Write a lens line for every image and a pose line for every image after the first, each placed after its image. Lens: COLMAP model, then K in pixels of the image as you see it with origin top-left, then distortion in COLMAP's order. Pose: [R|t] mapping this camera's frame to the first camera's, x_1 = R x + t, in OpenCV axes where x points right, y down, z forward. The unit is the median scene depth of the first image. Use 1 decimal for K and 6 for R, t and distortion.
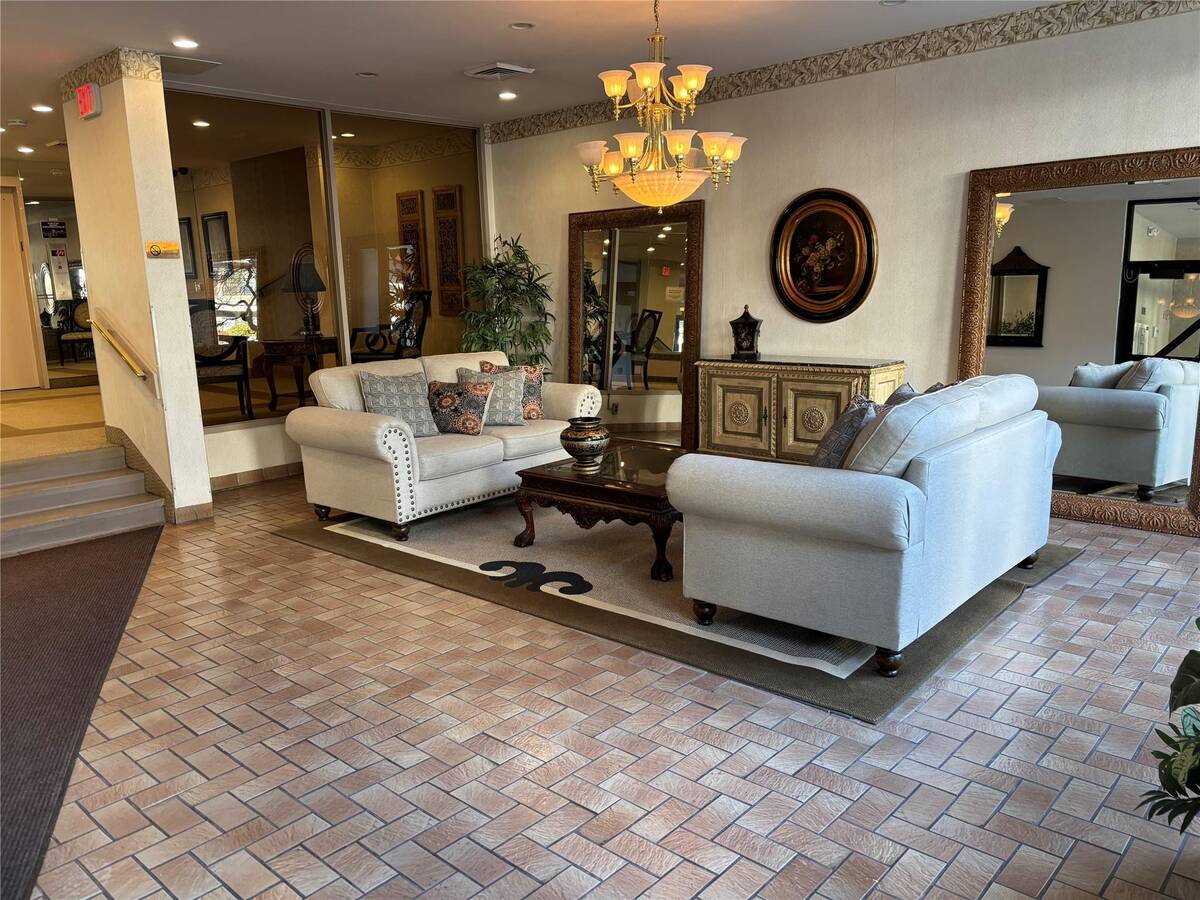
lens RADIAL K [[902.5, 0, 603.7], [0, 902.5, 456.1], [0, 0, 1]] dist [0.009672, -0.019714]
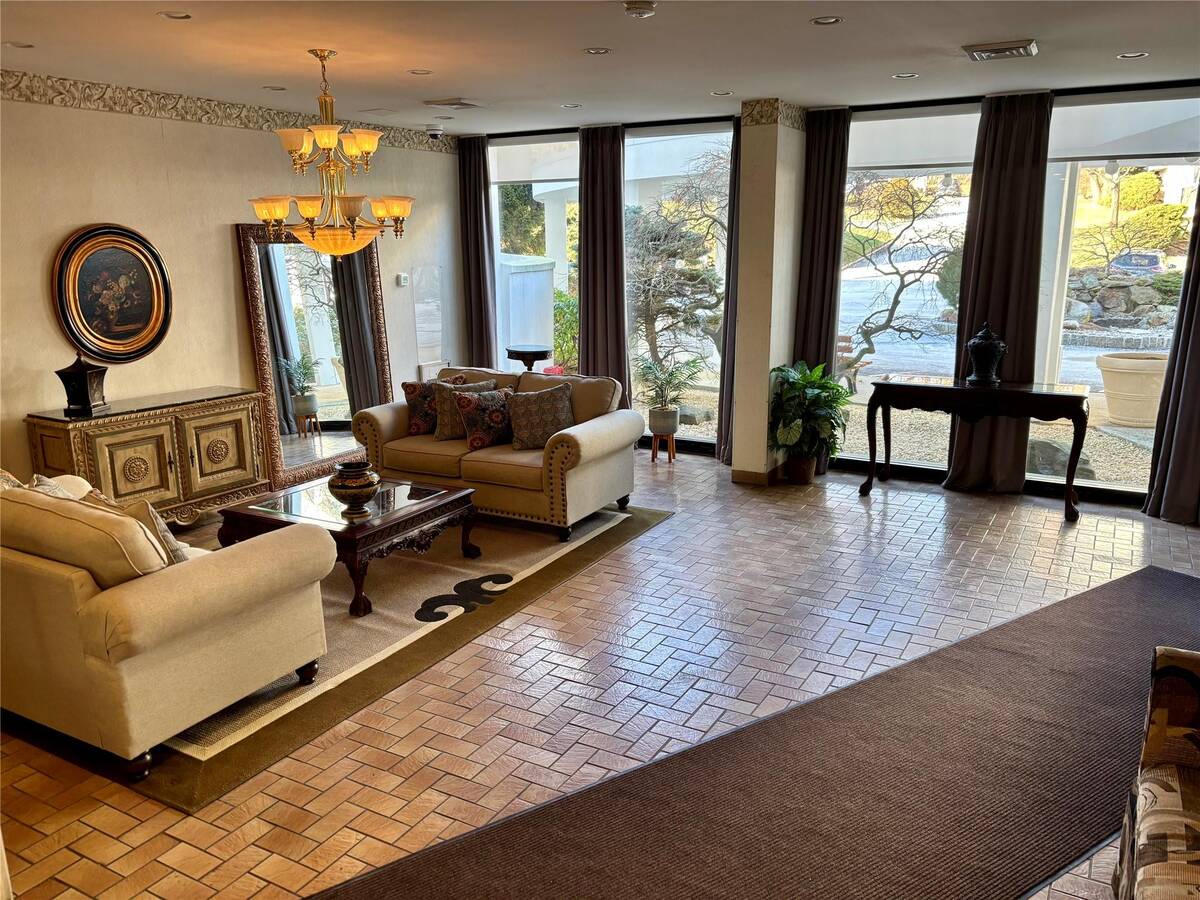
lens RADIAL K [[902.5, 0, 604.6], [0, 902.5, 447.9], [0, 0, 1]] dist [0.009672, -0.019714]
pose [[-0.228575, -0.184615, 0.955861, -0.859870], [0.192748, 0.953836, 0.230315, -0.196310], [-0.954255, 0.236885, -0.182438, 0.757877]]
